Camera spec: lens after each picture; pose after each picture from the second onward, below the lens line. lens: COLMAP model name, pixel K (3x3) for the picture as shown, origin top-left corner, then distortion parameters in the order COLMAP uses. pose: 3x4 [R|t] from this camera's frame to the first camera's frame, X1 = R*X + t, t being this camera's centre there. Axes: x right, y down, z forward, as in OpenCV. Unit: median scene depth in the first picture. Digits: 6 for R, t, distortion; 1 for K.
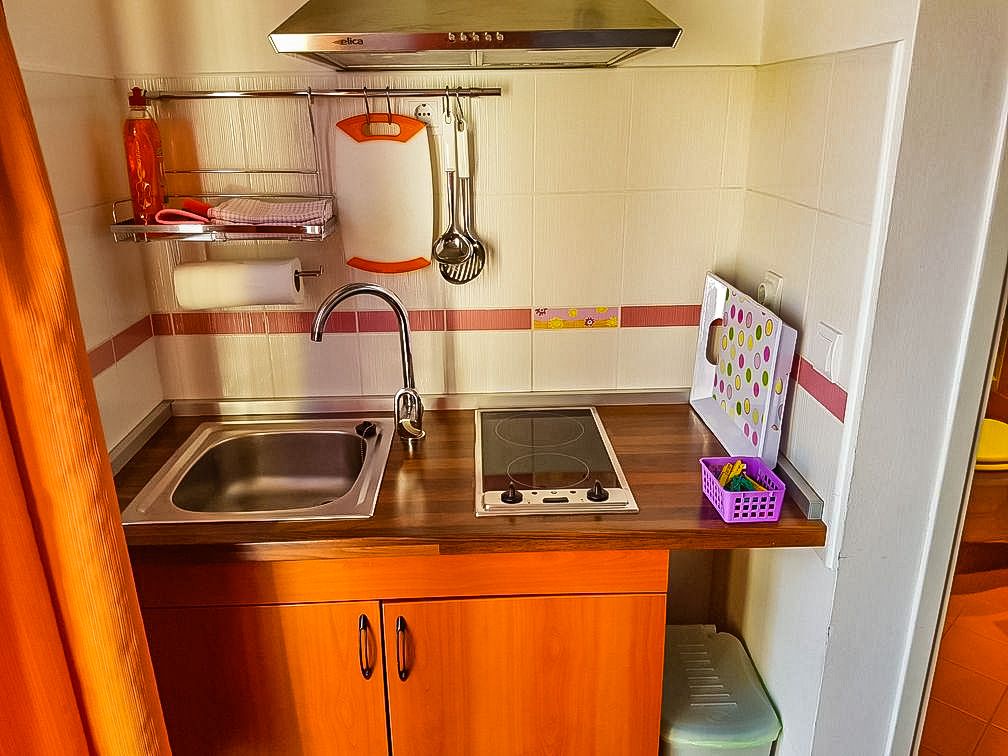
lens RADIAL K [[778.1, 0, 504.0], [0, 778.1, 378.0], [0, 0, 1]] dist [0.129208, -0.153368]
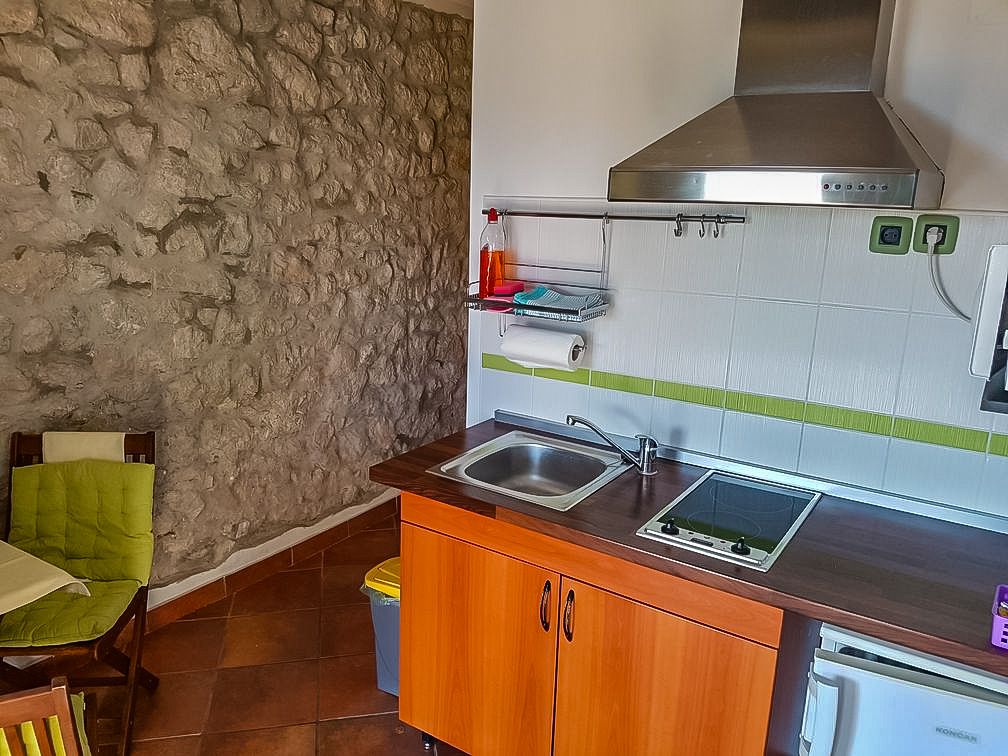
lens RADIAL K [[778.1, 0, 504.0], [0, 778.1, 378.0], [0, 0, 1]] dist [0.129208, -0.153368]
pose [[0.815999, 0.169733, -0.552572, 0.450553], [-0.212248, 0.977125, -0.013290, -0.016118], [0.537677, 0.128127, 0.833359, -0.248795]]
